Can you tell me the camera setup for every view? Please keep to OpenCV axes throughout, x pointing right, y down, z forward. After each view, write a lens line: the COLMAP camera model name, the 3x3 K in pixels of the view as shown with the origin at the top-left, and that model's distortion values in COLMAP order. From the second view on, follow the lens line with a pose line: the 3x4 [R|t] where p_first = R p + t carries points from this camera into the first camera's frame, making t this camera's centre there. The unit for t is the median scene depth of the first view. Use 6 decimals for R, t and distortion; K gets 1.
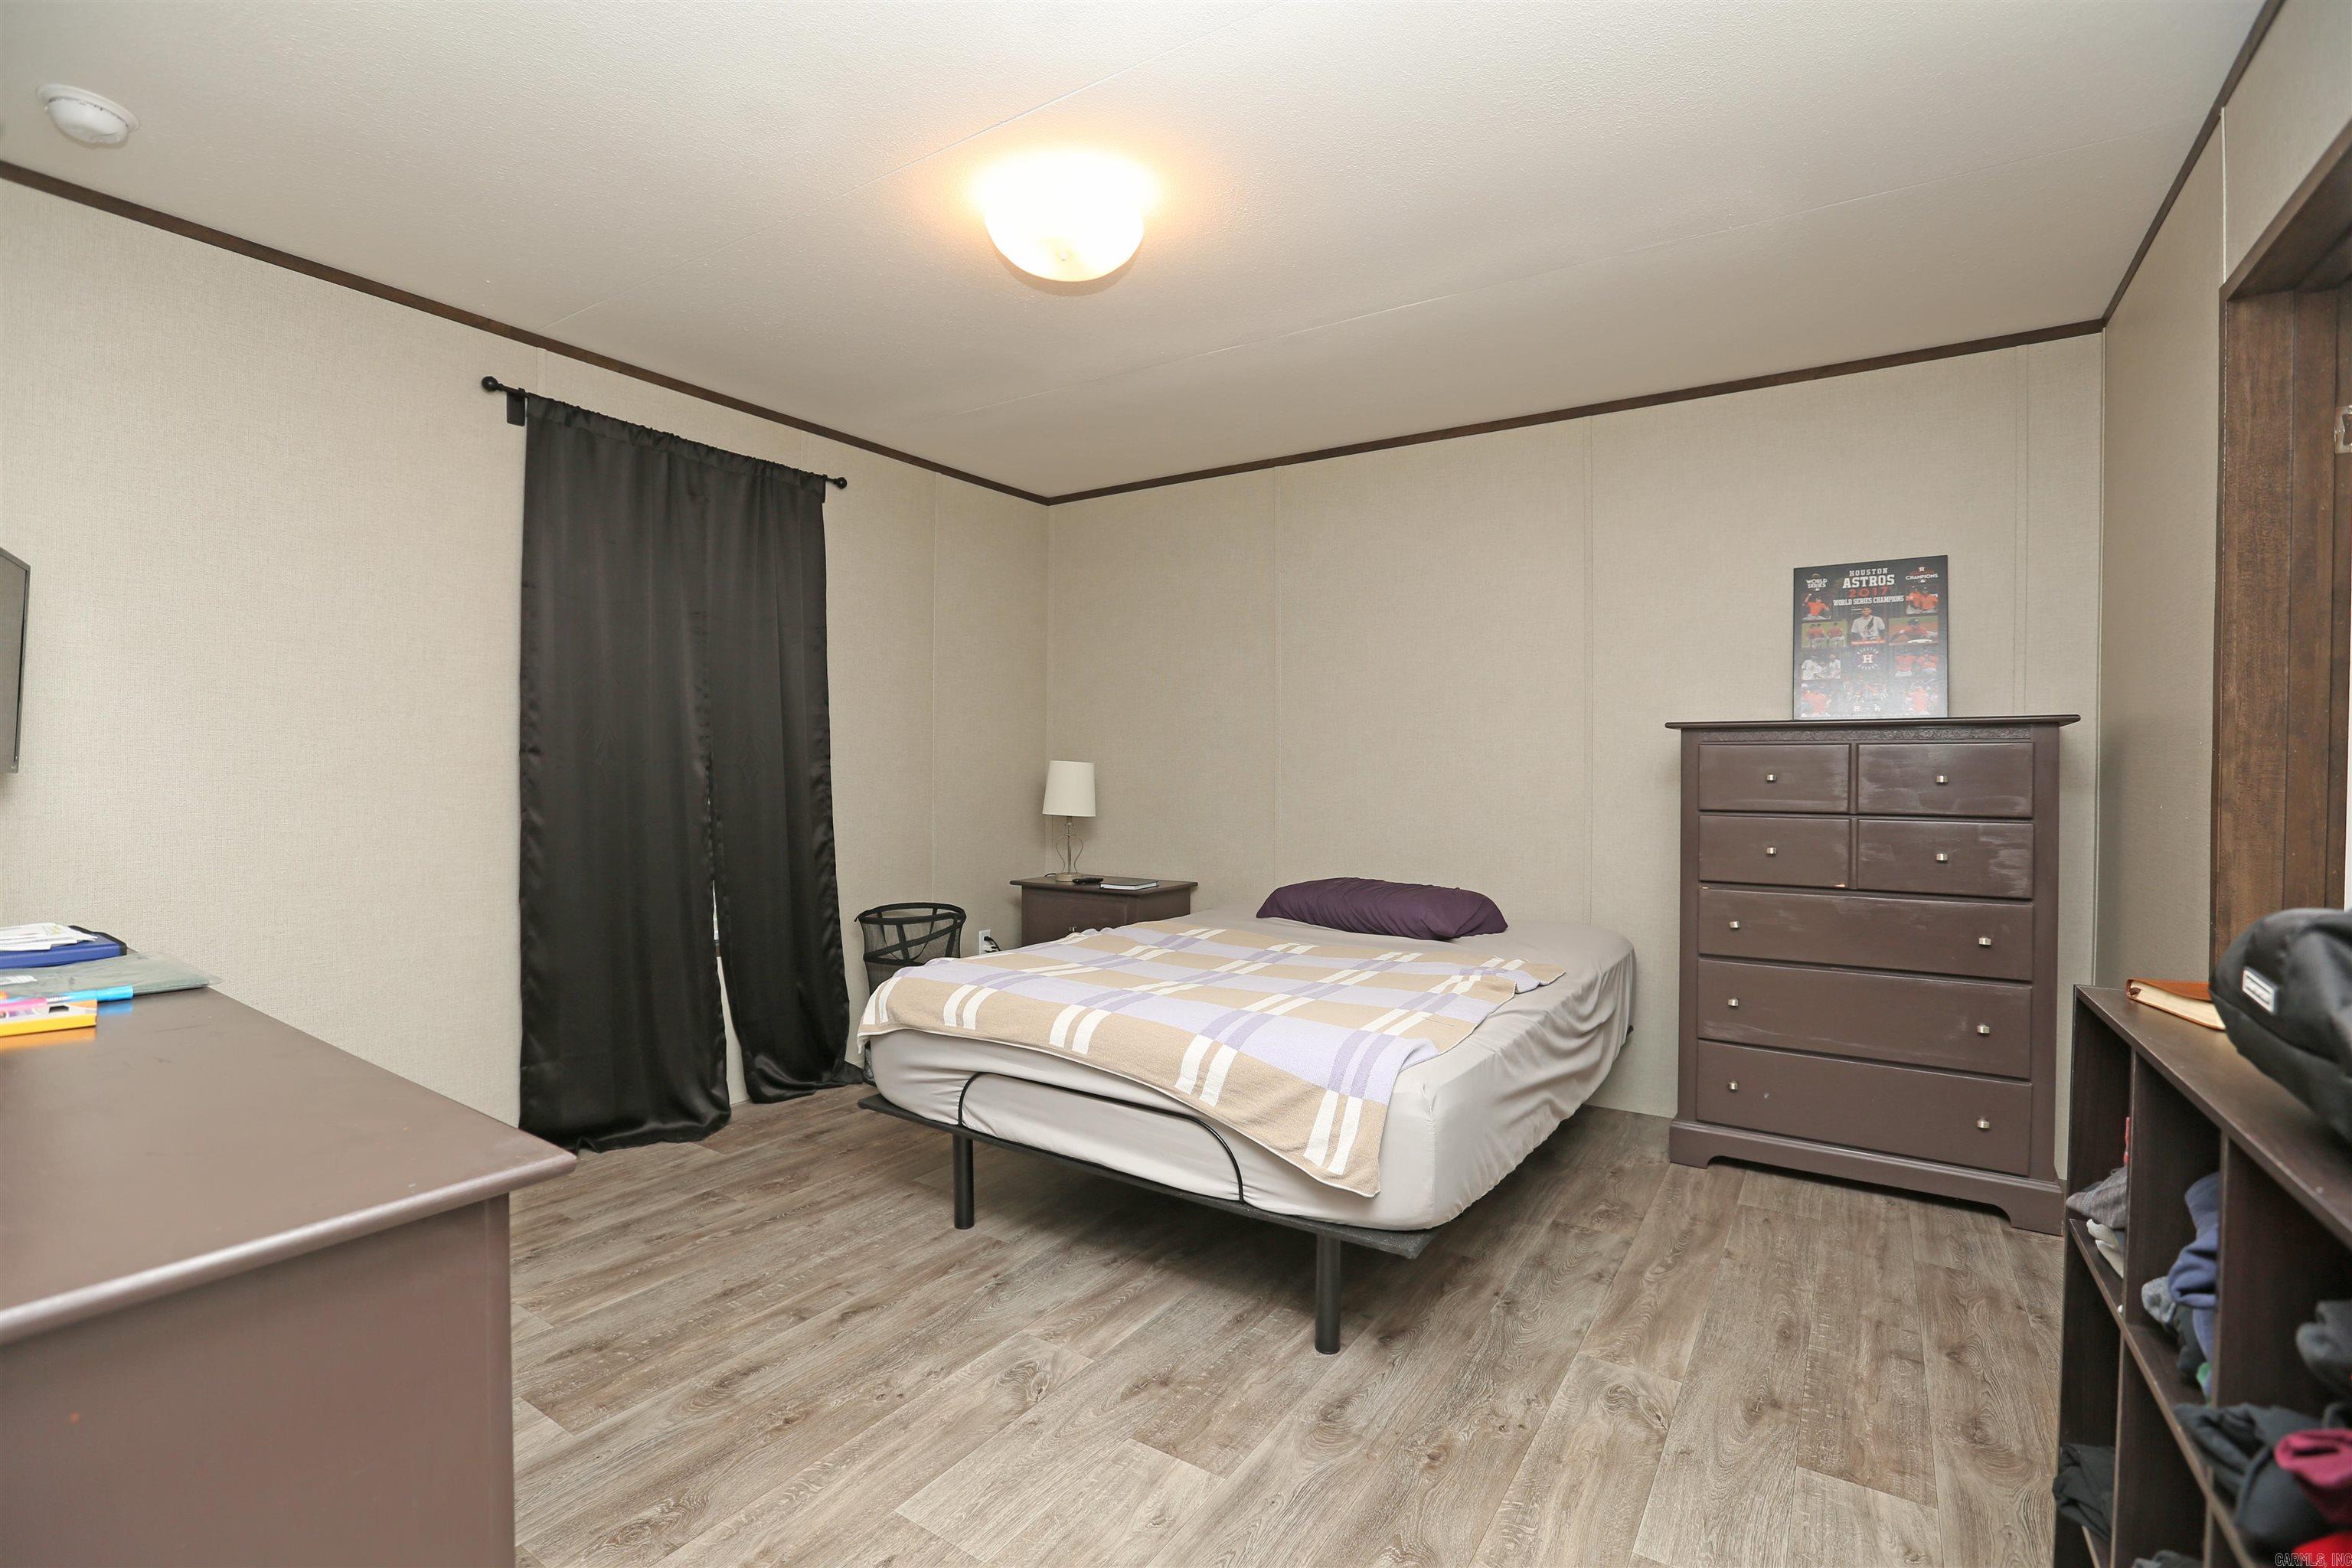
lens RADIAL K [[1060.4, 0, 1171.8], [0, 1060.4, 767.4], [0, 0, 1]] dist [-0.041262, 0.011377]
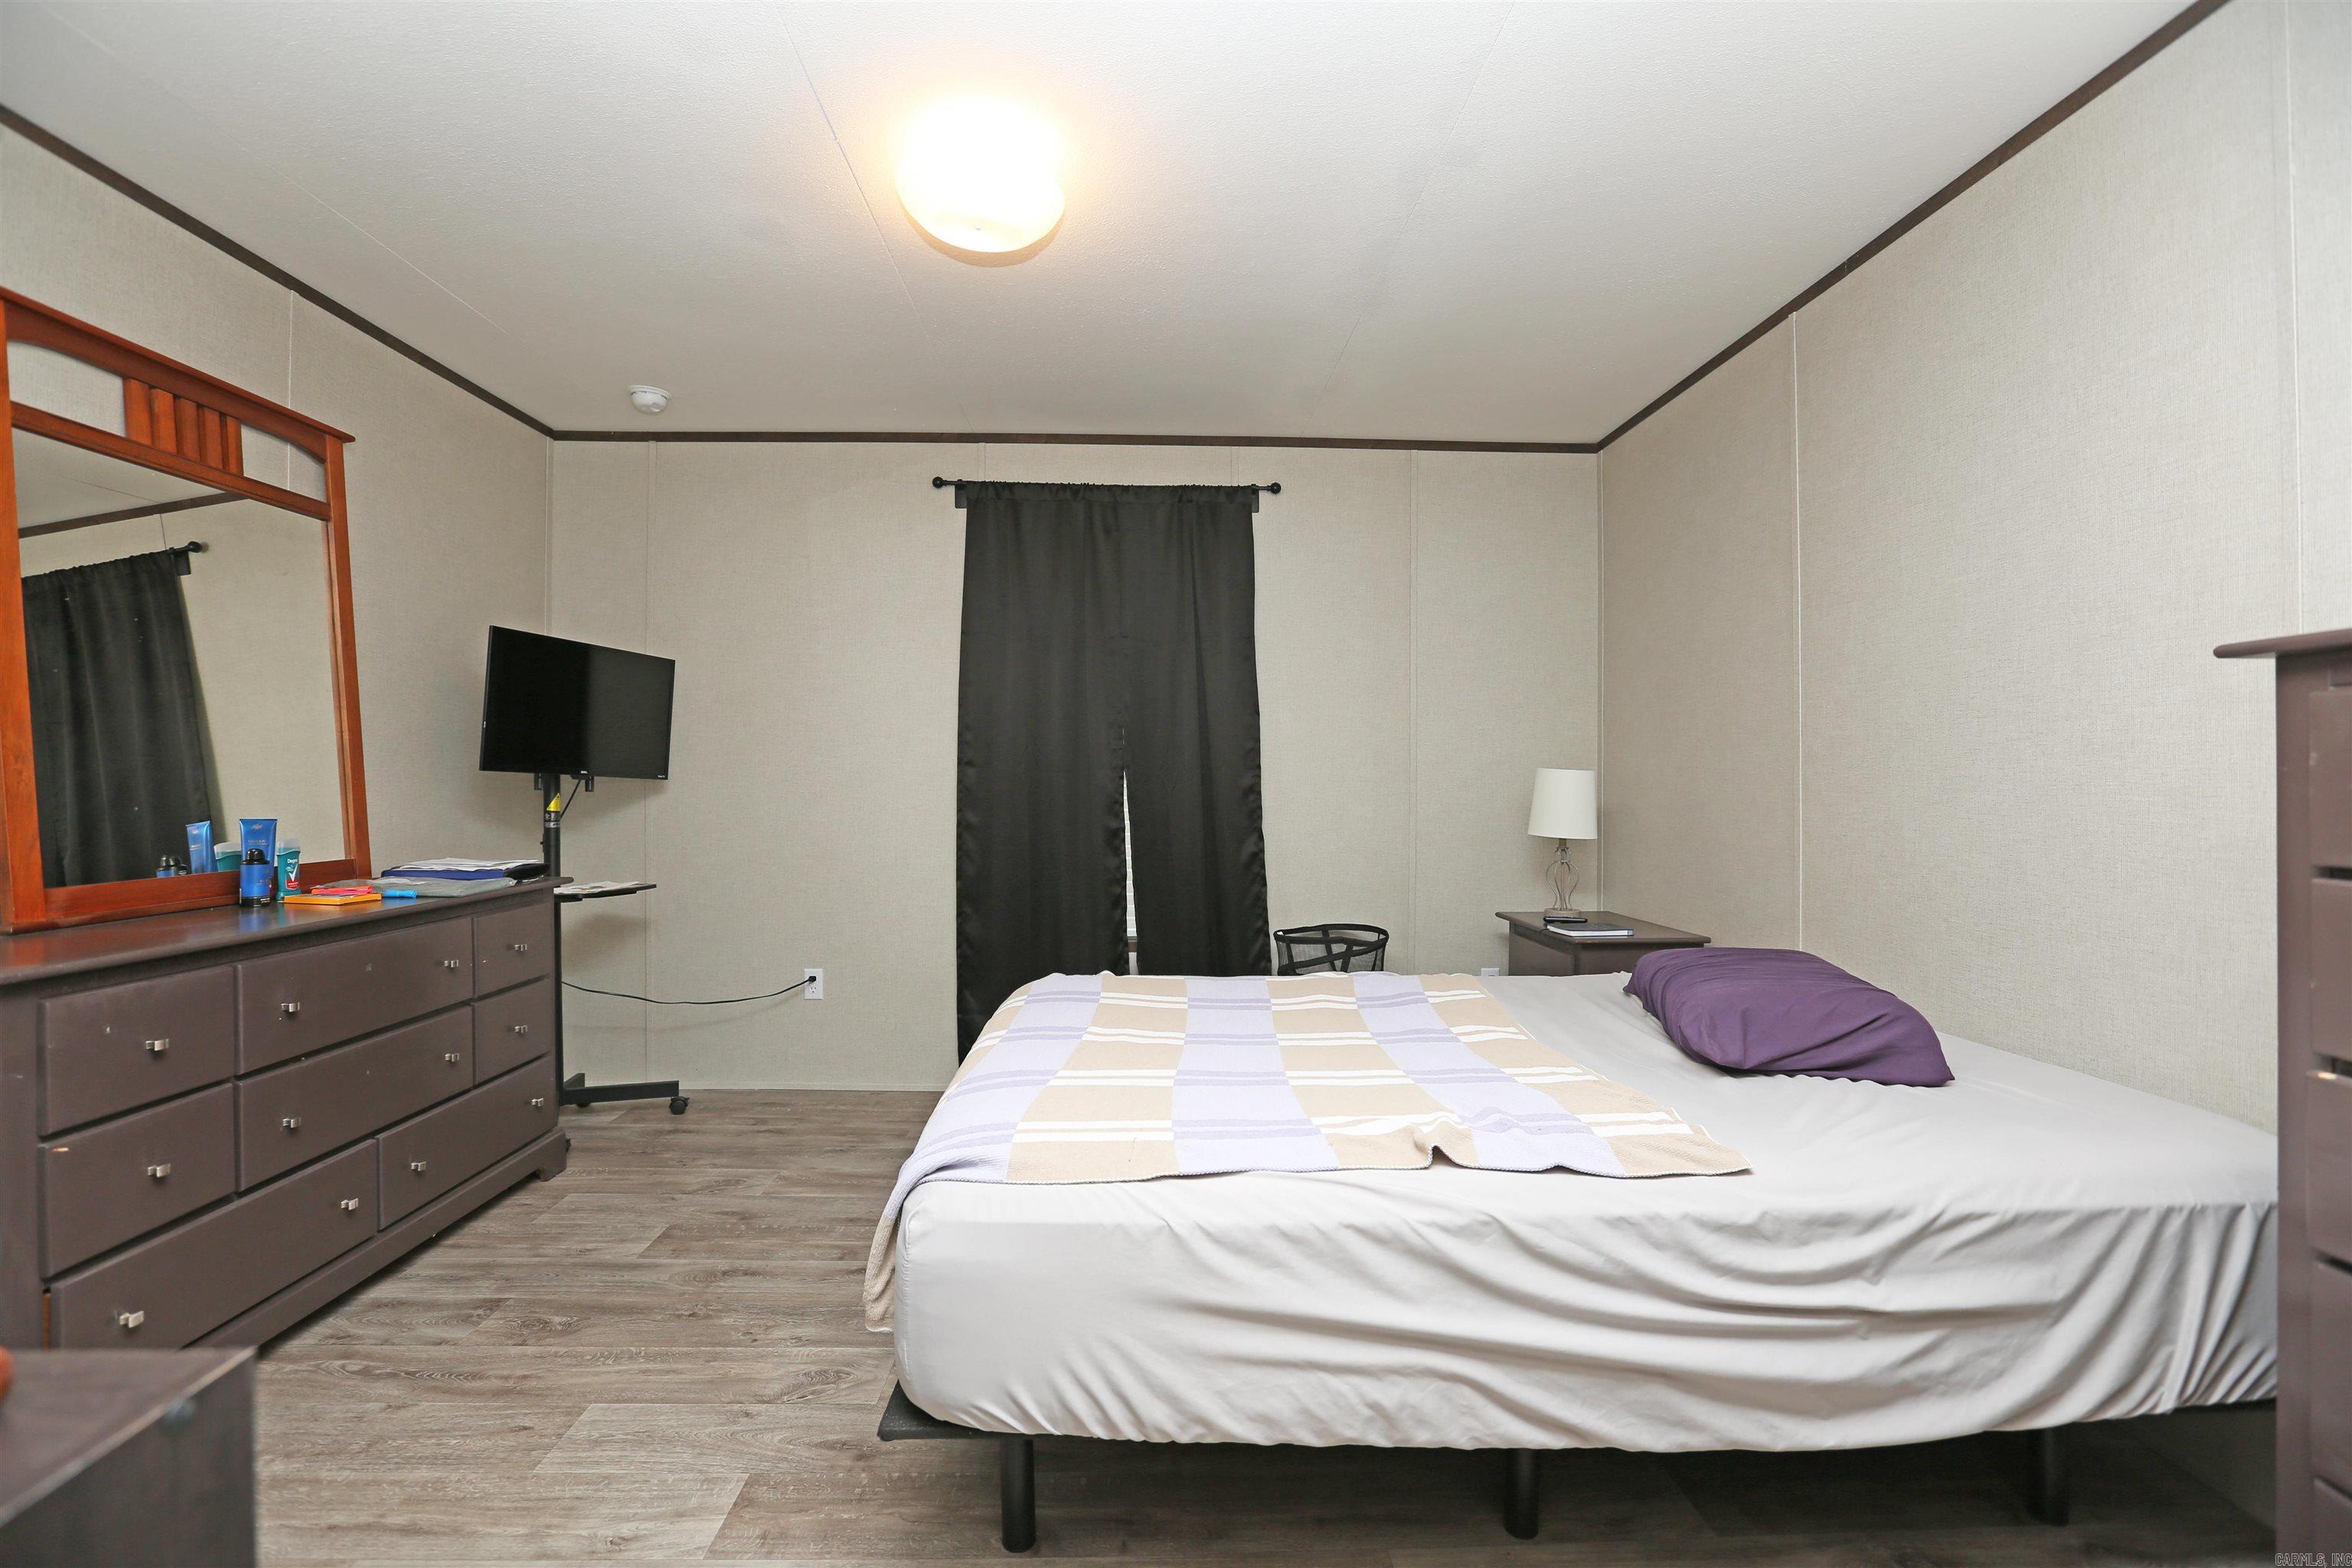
lens RADIAL K [[1060.4, 0, 1162.0], [0, 1060.4, 781.2], [0, 0, 1]] dist [-0.041262, 0.011377]
pose [[0.580894, -0.003825, -0.813970, 0.536531], [-0.002485, 0.999976, -0.006472, 0.012205], [0.813976, 0.005782, 0.580870, 0.429655]]
